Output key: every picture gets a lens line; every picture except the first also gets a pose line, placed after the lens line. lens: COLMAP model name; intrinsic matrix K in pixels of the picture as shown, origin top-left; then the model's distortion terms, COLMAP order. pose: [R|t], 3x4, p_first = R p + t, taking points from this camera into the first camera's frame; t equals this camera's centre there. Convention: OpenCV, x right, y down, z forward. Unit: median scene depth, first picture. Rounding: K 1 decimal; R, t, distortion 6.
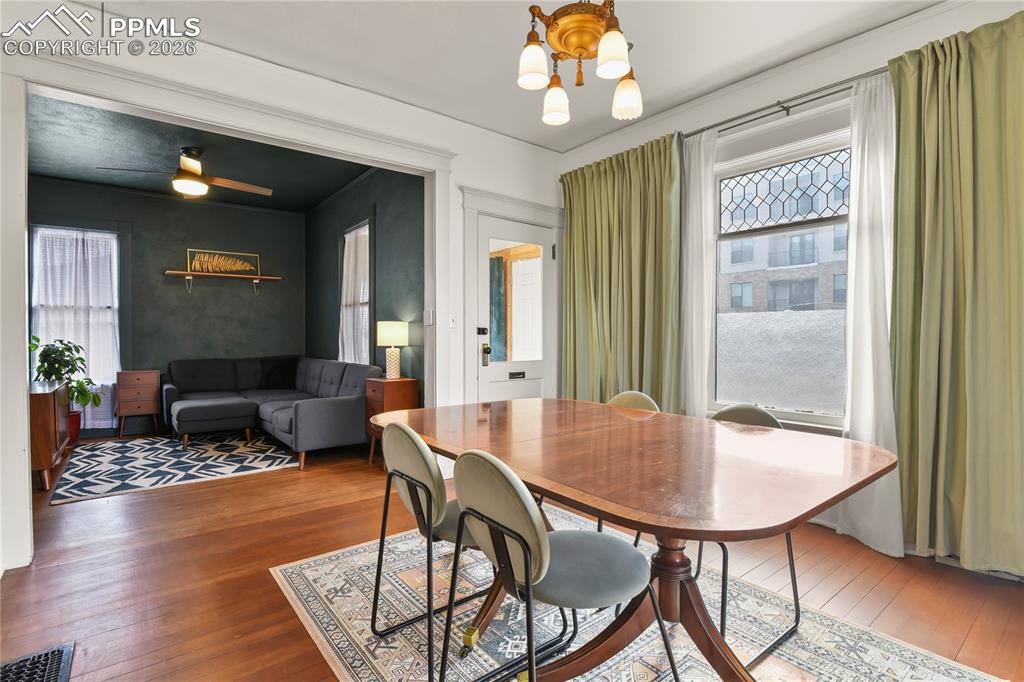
lens RADIAL K [[499.5, 0, 521.3], [0, 499.5, 342.0], [0, 0, 1]] dist [-0.000821, -0.012908]
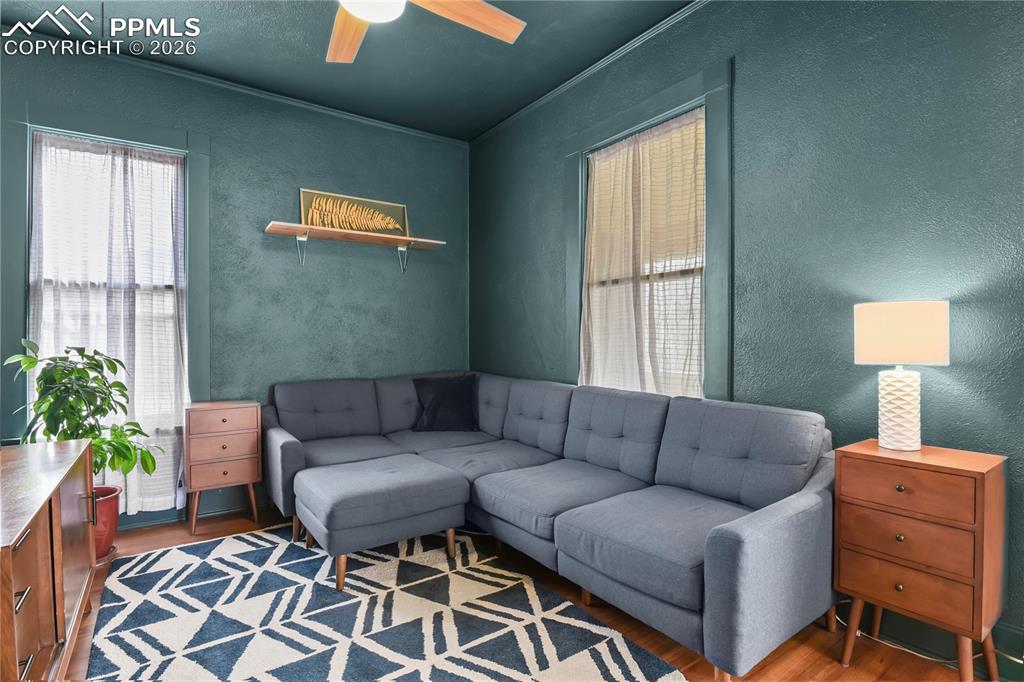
lens RADIAL K [[499.5, 0, 521.3], [0, 499.5, 342.0], [0, 0, 1]] dist [-0.000821, -0.012908]
pose [[0.999008, -0.000386, -0.044538, -0.434288], [0.000094, 0.999978, -0.006577, -0.005944], [0.044540, 0.006566, 0.998986, 0.486148]]
